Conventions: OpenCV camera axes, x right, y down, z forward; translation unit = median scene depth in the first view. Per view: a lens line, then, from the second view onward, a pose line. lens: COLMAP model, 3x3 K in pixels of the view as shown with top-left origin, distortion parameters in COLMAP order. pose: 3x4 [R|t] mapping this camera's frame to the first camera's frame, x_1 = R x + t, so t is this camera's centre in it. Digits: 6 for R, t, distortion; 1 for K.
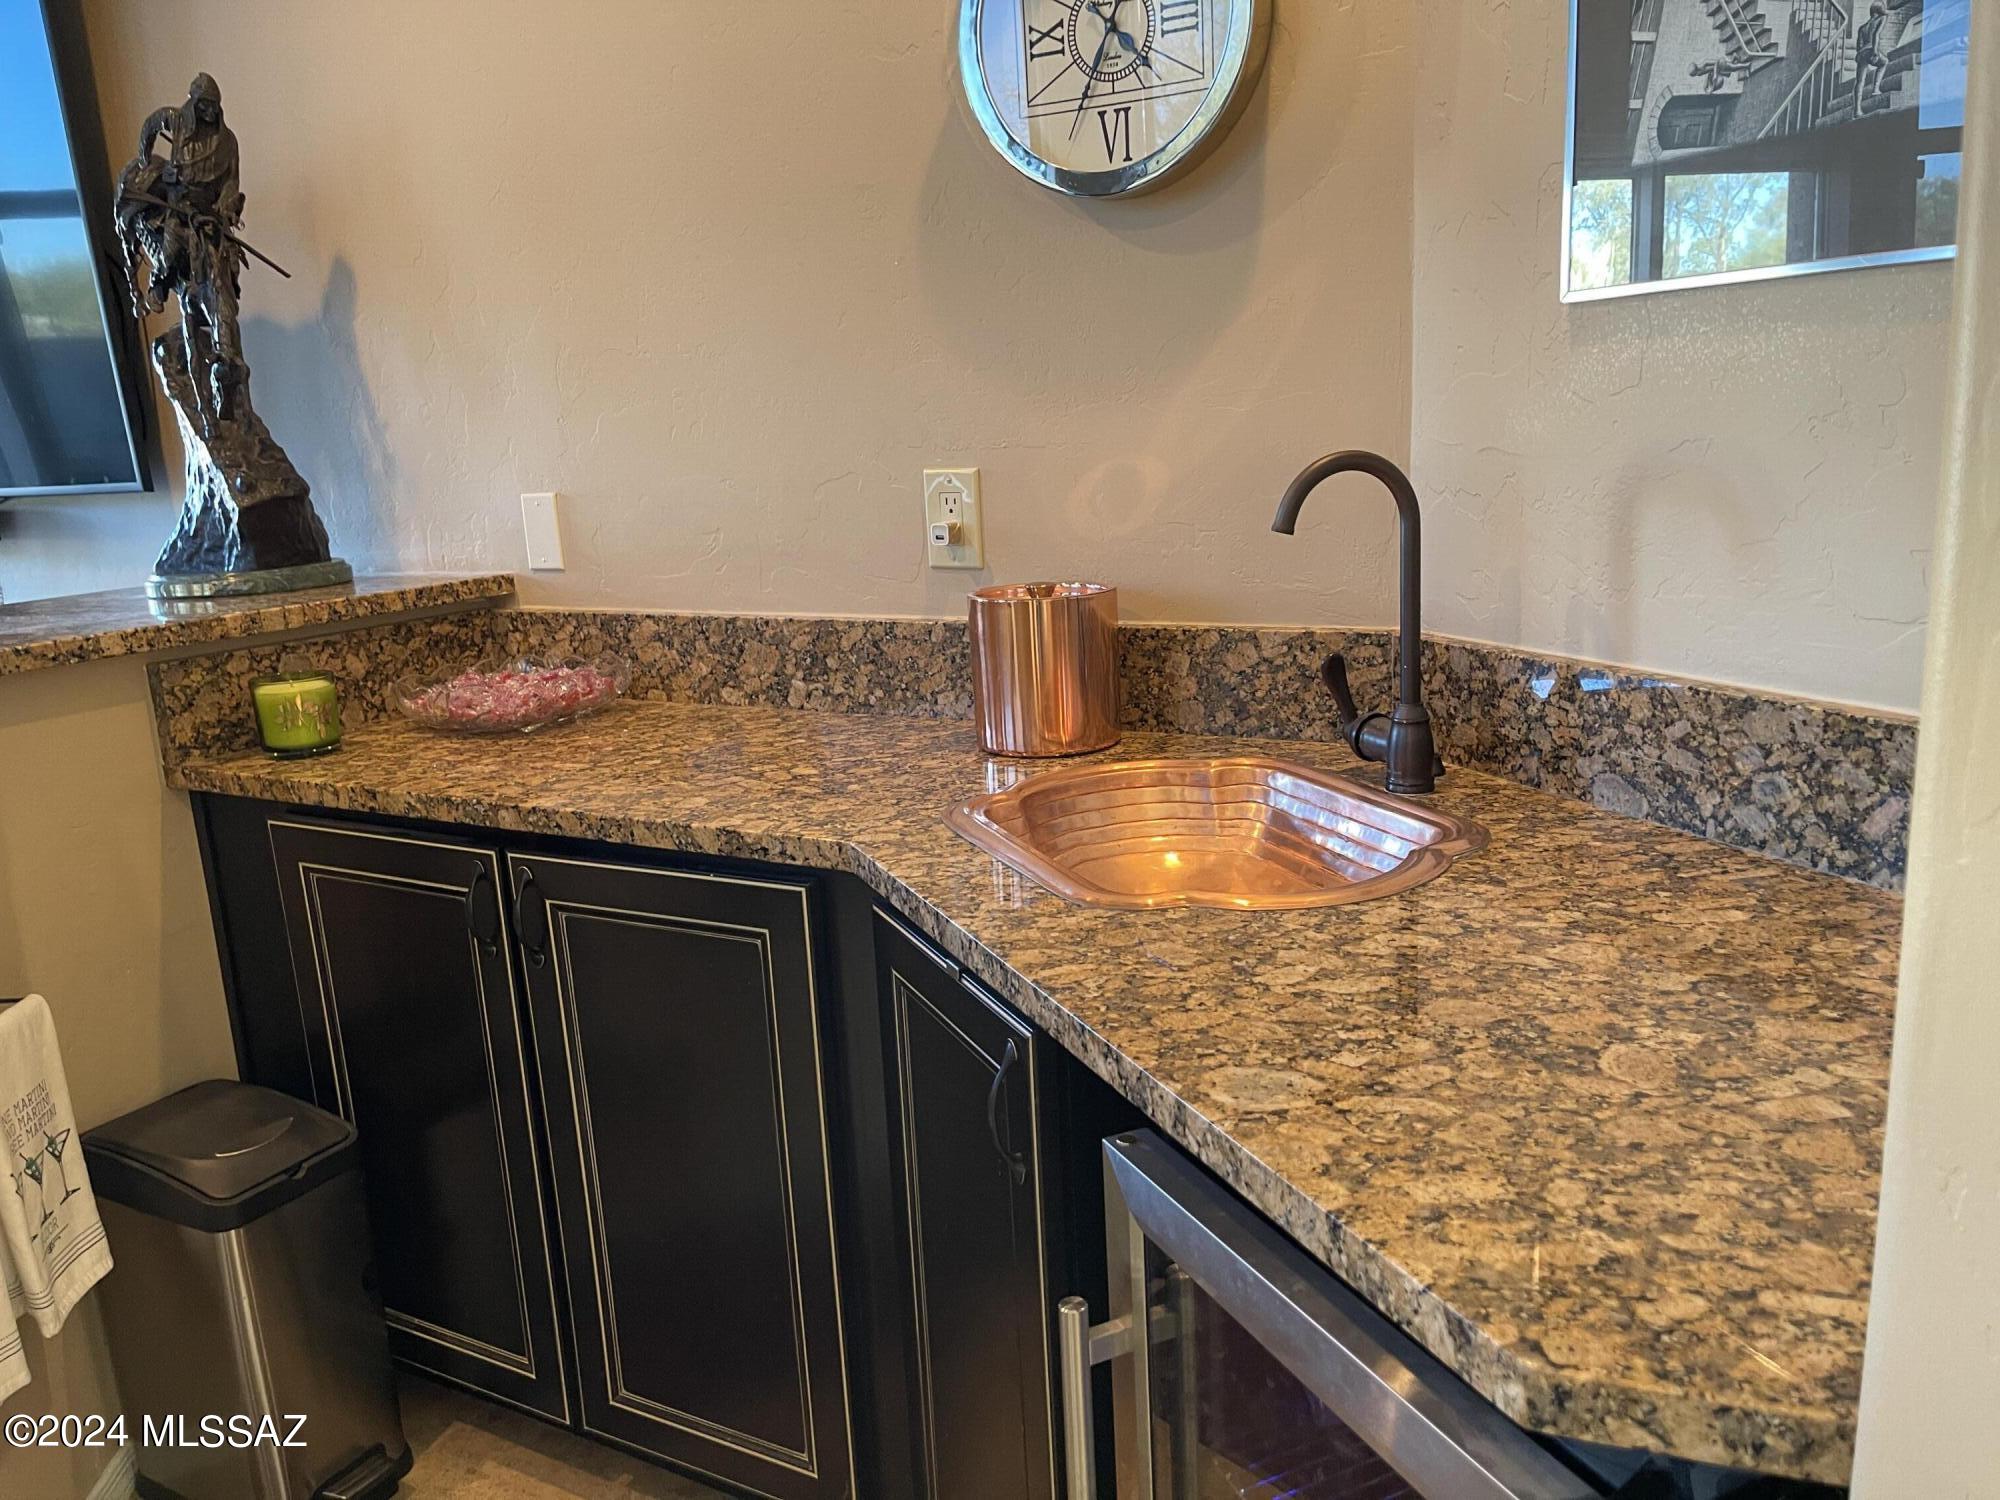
lens RADIAL K [[1509.1, 0, 1005.9], [0, 1509.1, 750.8], [0, 0, 1]] dist [0.053300, -0.055290]
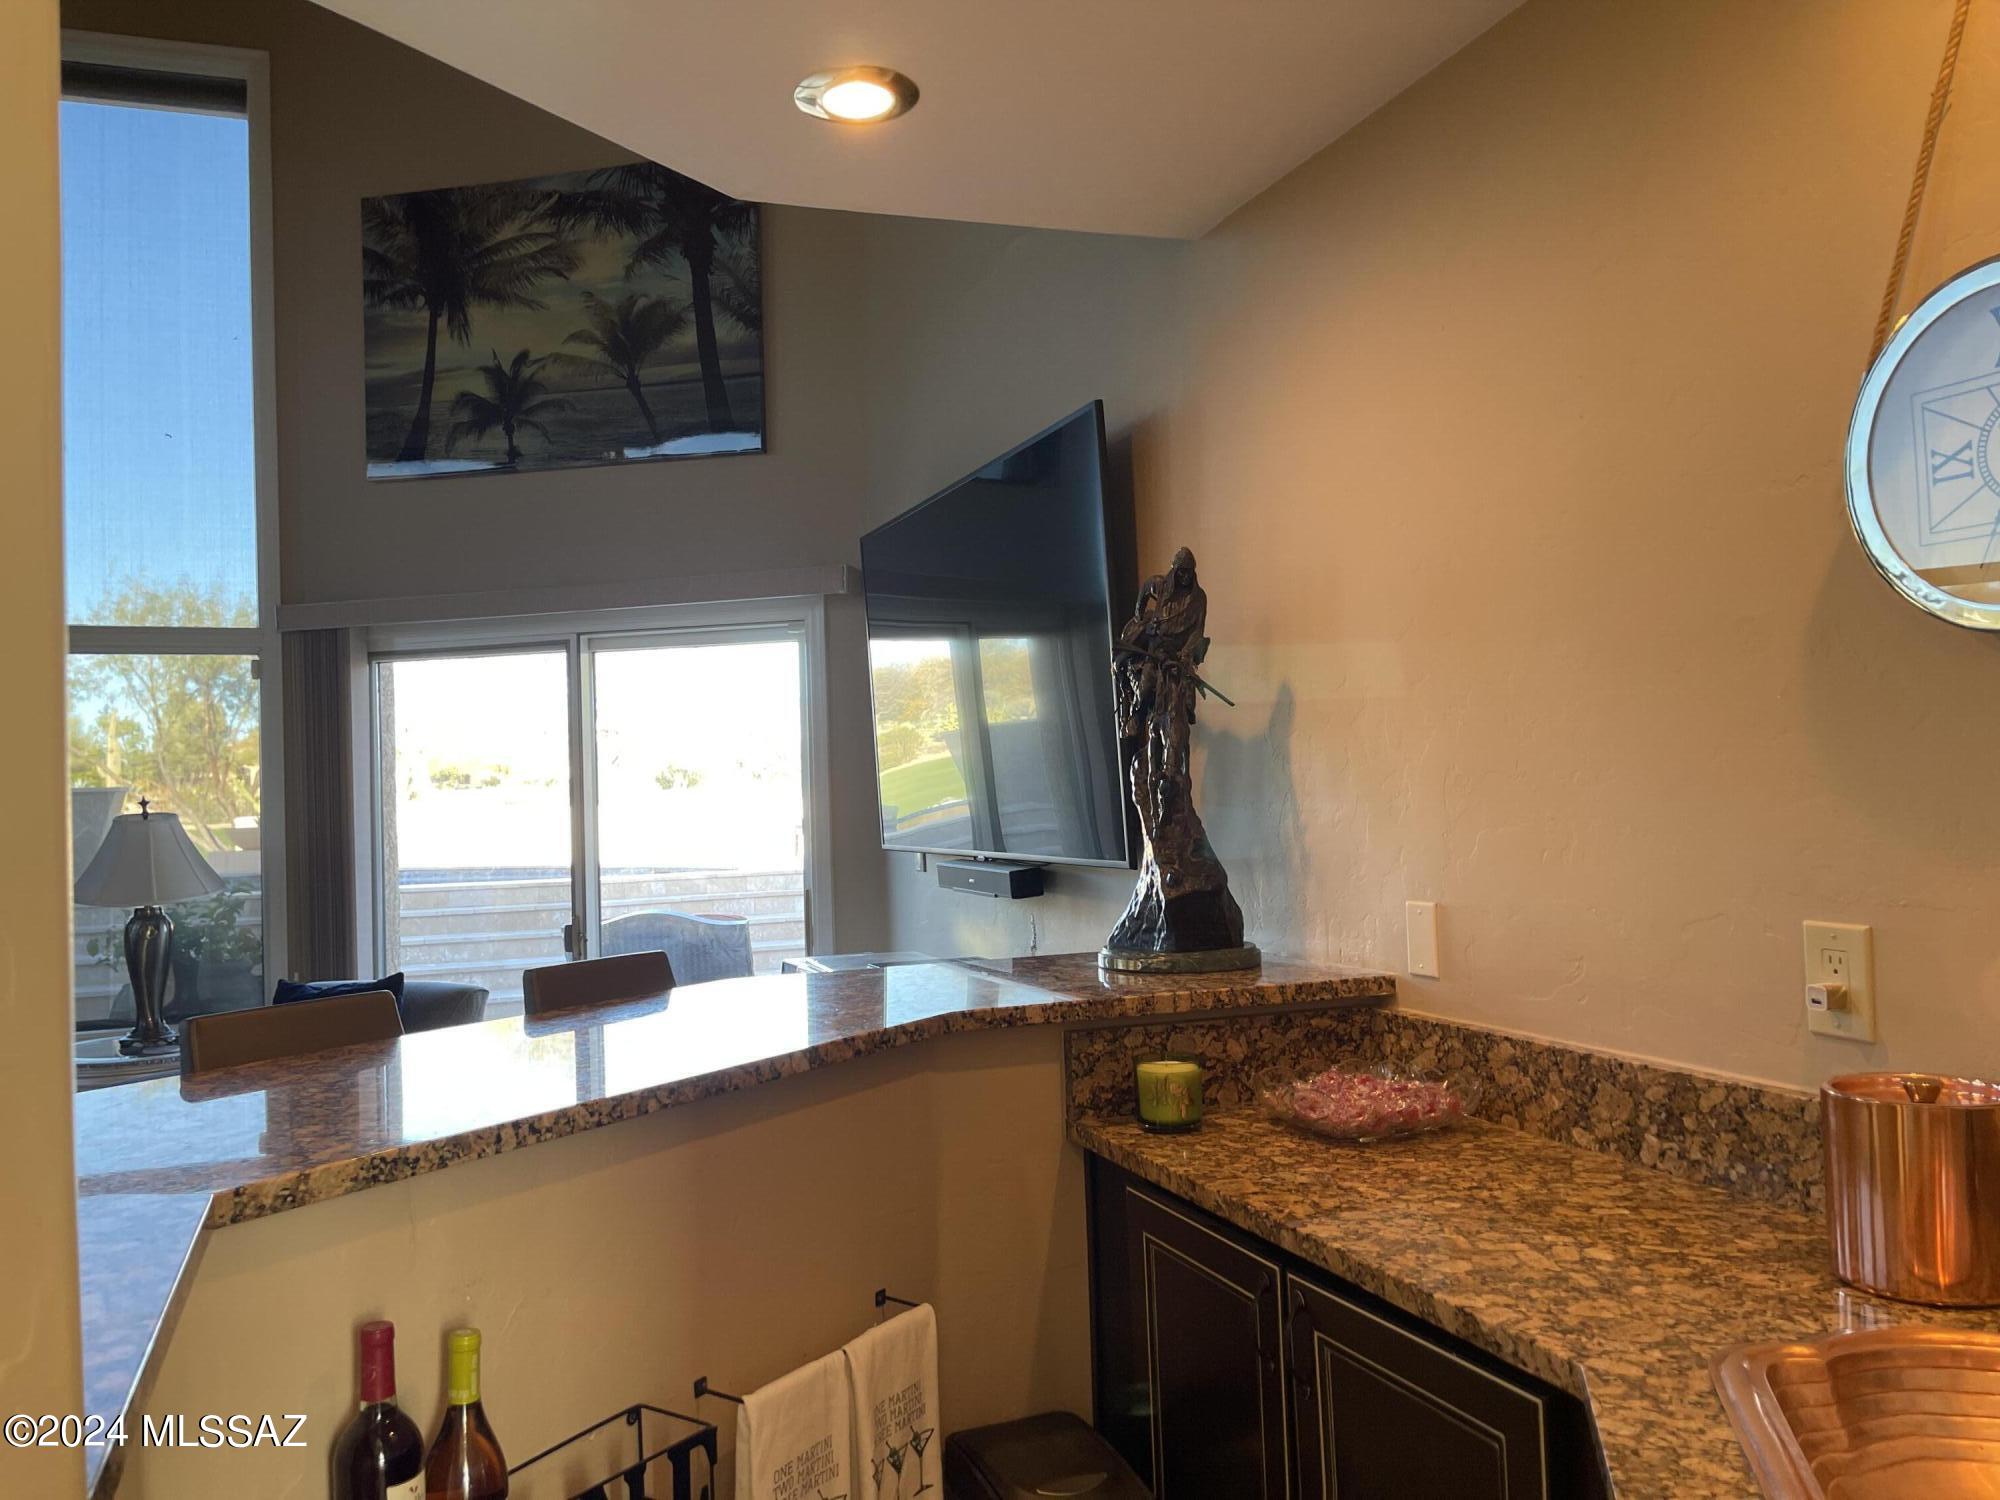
lens RADIAL K [[1509.1, 0, 1022.2], [0, 1509.1, 775.7], [0, 0, 1]] dist [0.053300, -0.055290]
pose [[0.782288, 0.022907, -0.622496, 0.135512], [-0.148127, 0.977499, -0.150179, -0.067491], [0.605049, 0.209692, 0.768079, 0.032429]]
